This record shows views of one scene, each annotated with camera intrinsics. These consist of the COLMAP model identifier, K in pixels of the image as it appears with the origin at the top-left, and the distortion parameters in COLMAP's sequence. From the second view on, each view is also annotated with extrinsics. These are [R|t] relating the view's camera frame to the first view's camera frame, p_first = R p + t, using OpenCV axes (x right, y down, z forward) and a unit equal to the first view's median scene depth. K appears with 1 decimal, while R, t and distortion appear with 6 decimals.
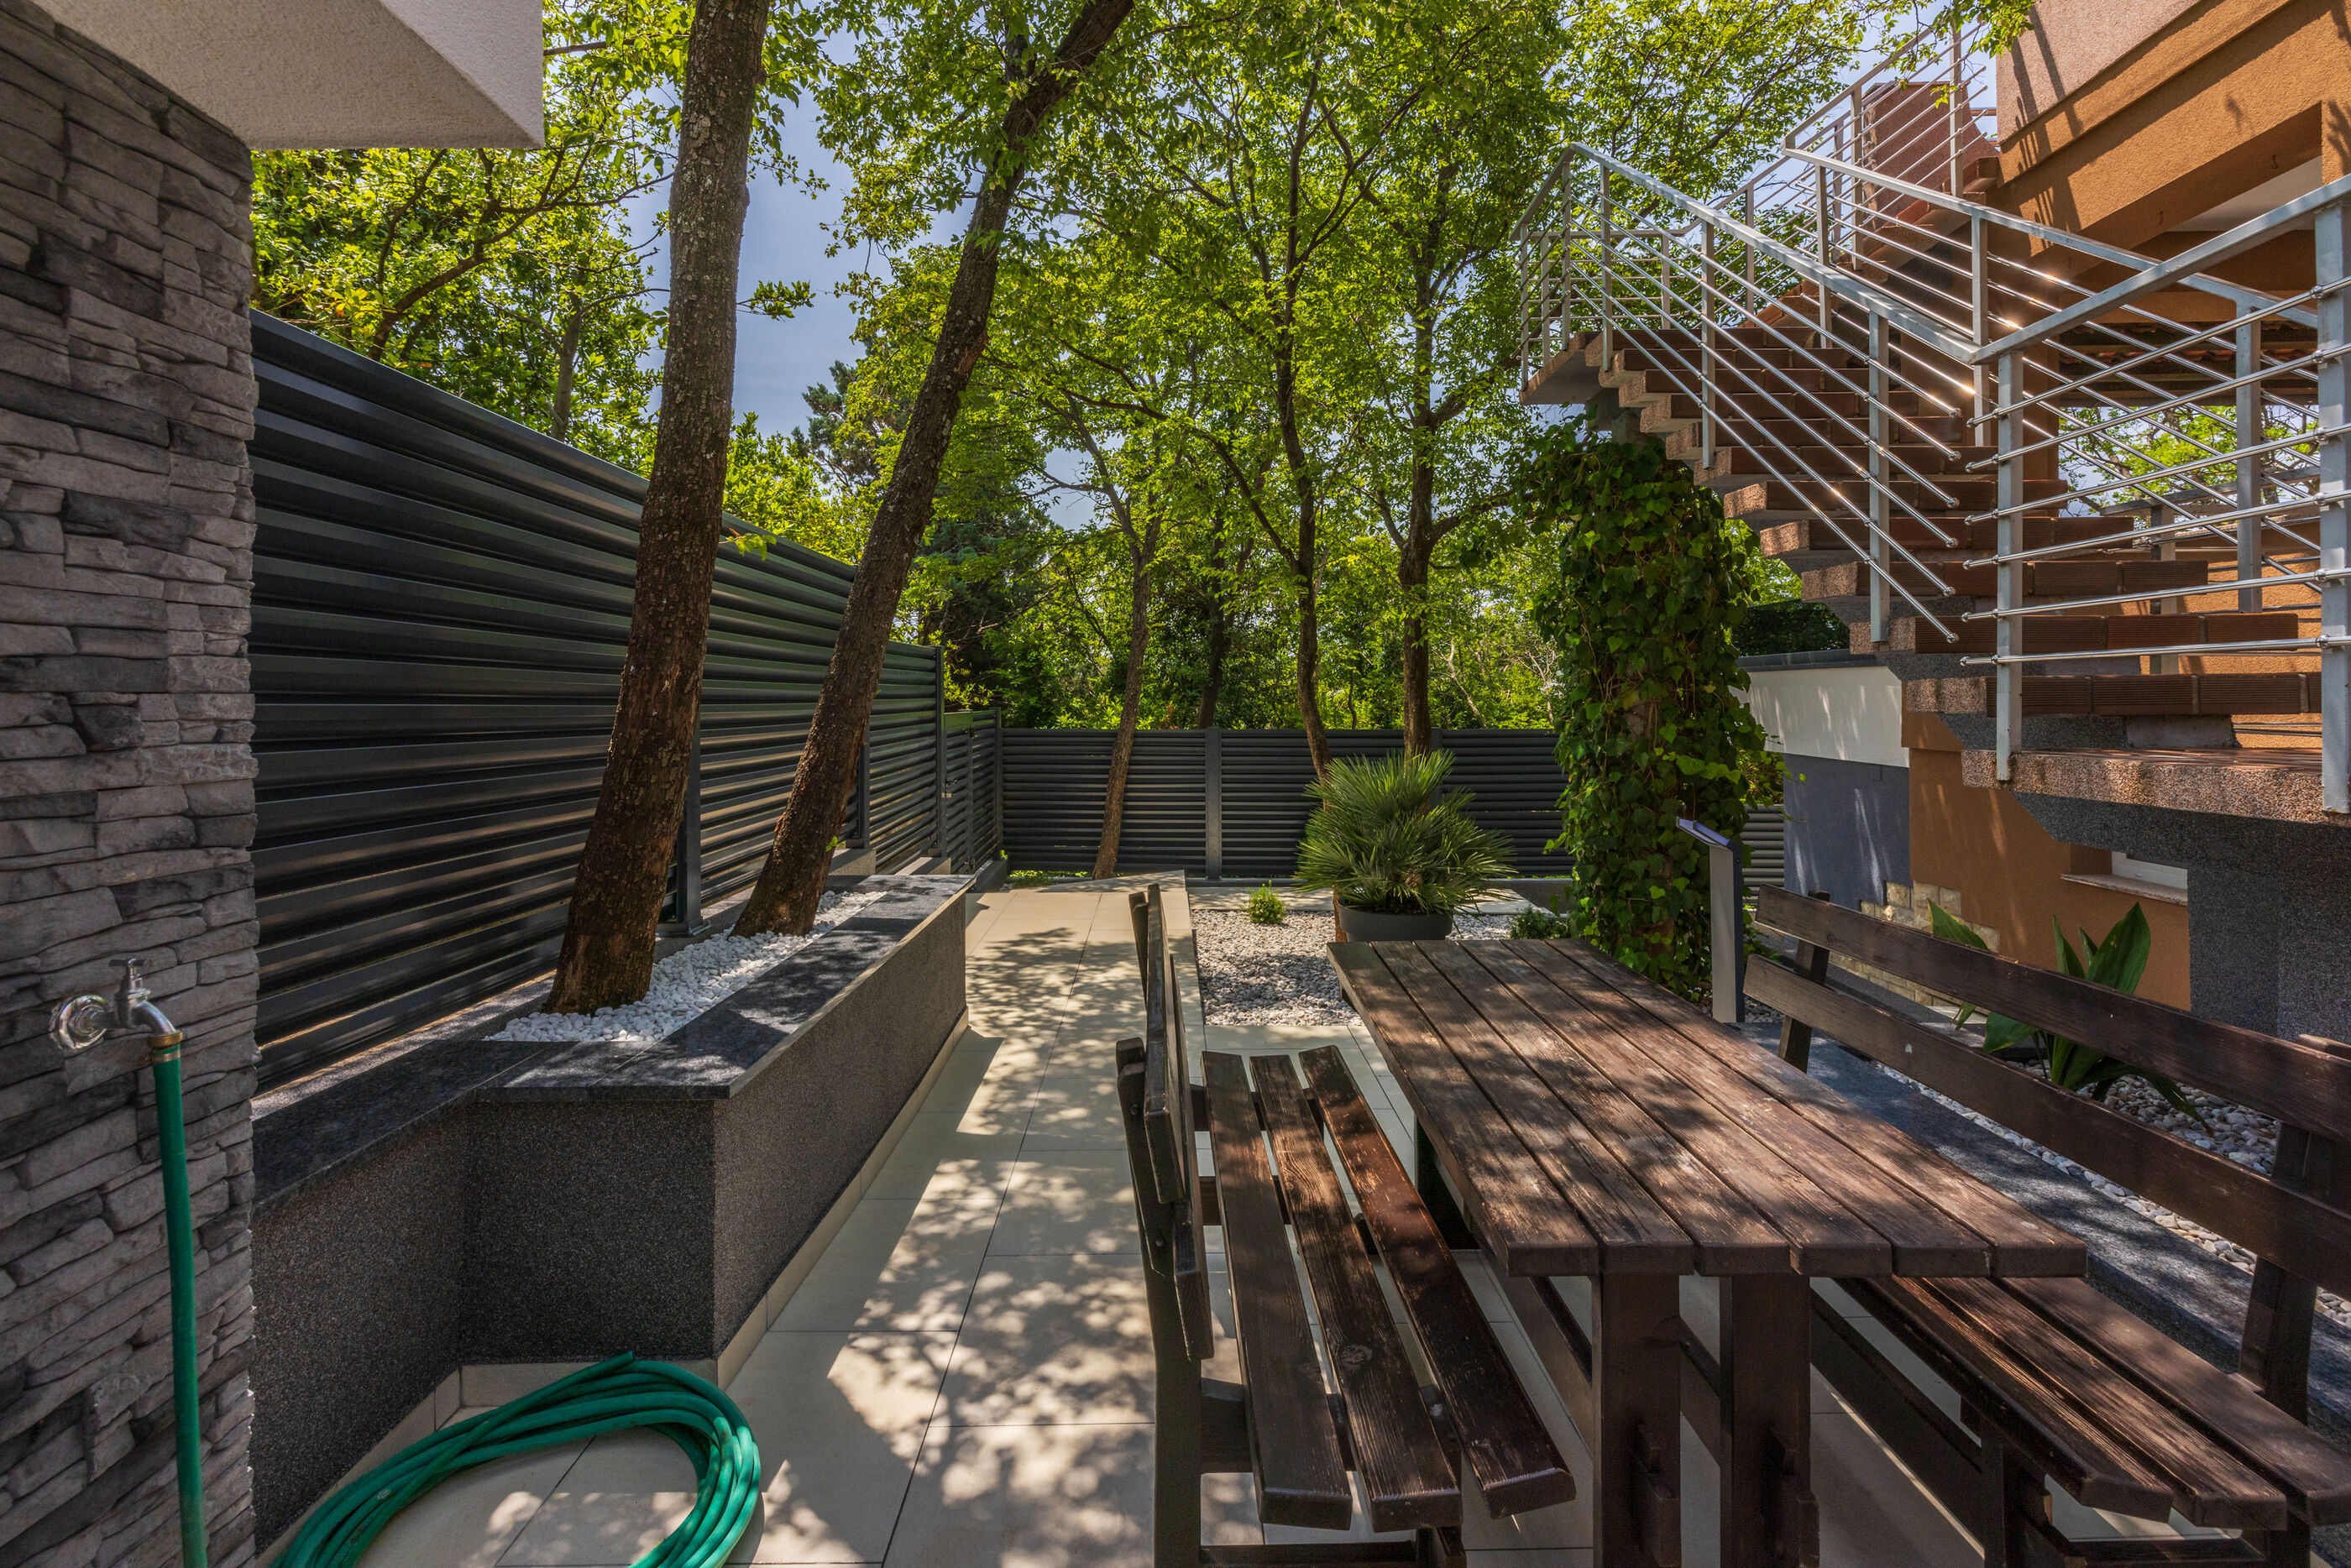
lens RADIAL K [[1028.3, 0, 1177.2], [0, 1028.3, 693.5], [0, 0, 1]] dist [0.001581, 0.000169]
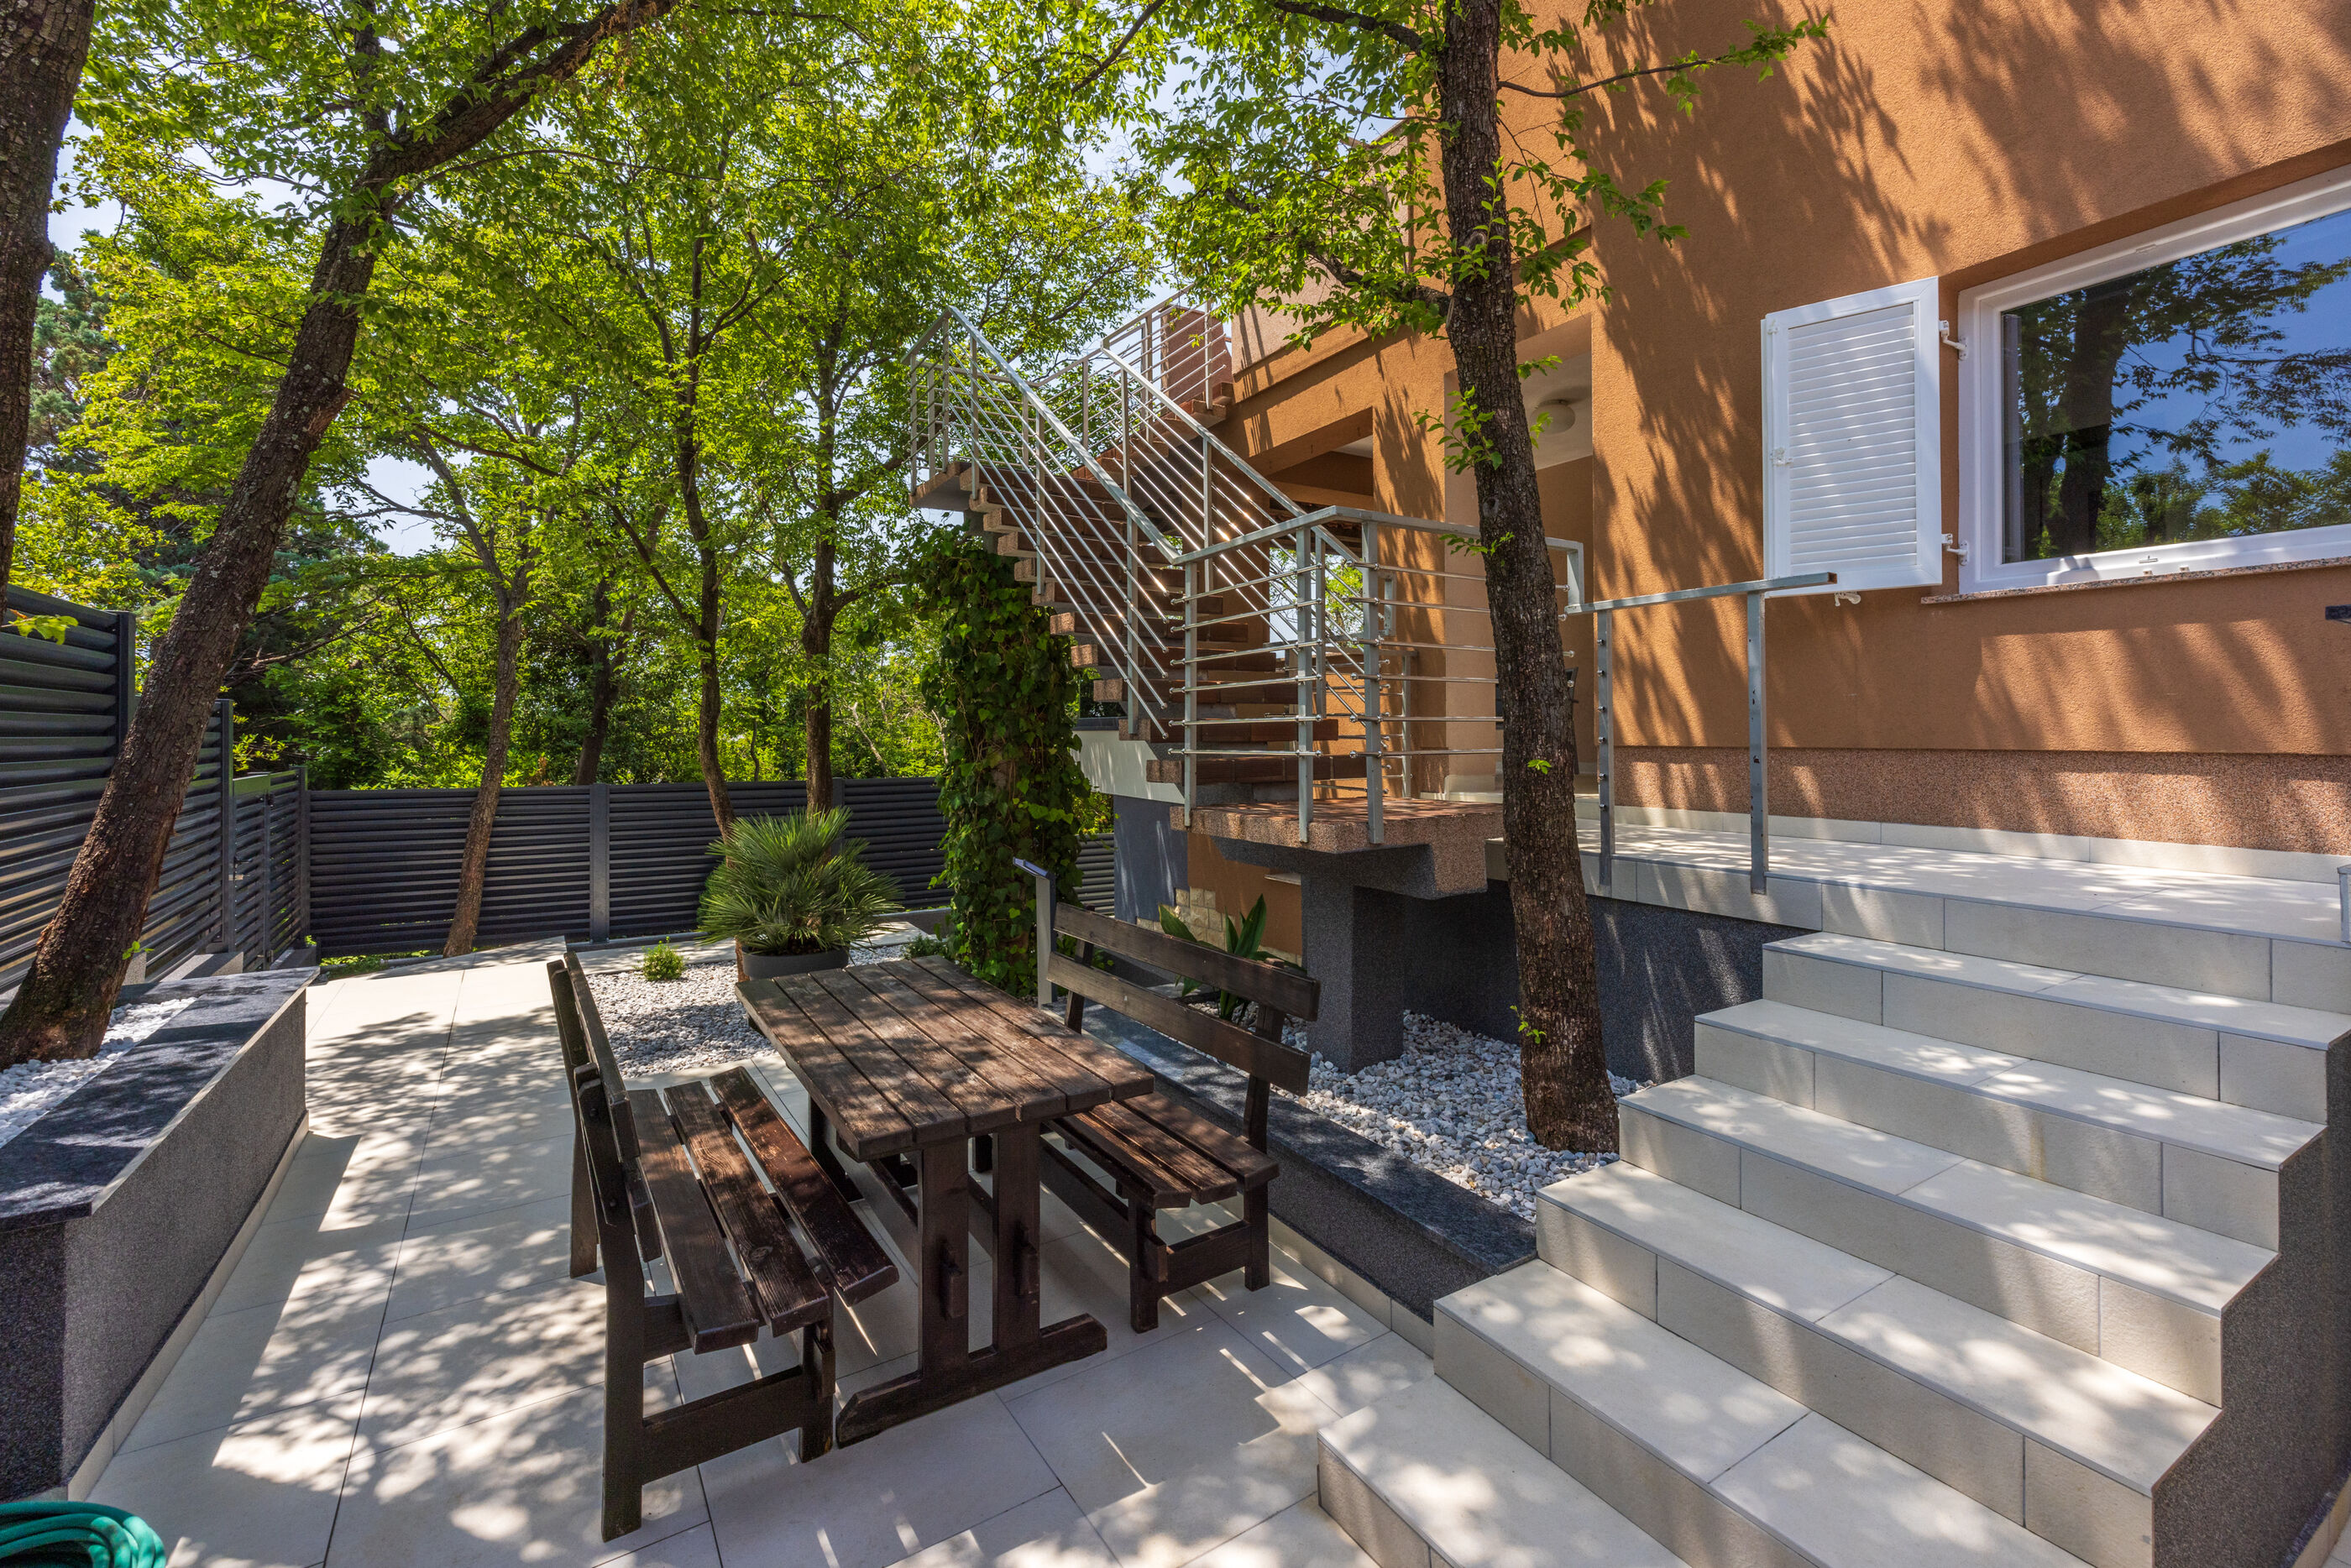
lens RADIAL K [[1009.7, 0, 1181.1], [0, 1009.7, 728.0], [0, 0, 1]] dist [0.003583, 0.000882]
pose [[0.842693, 0.002656, 0.538388, -0.043303], [-0.001285, 0.999995, -0.002921, -0.045443], [-0.538393, 0.001770, 0.842692, -0.233155]]
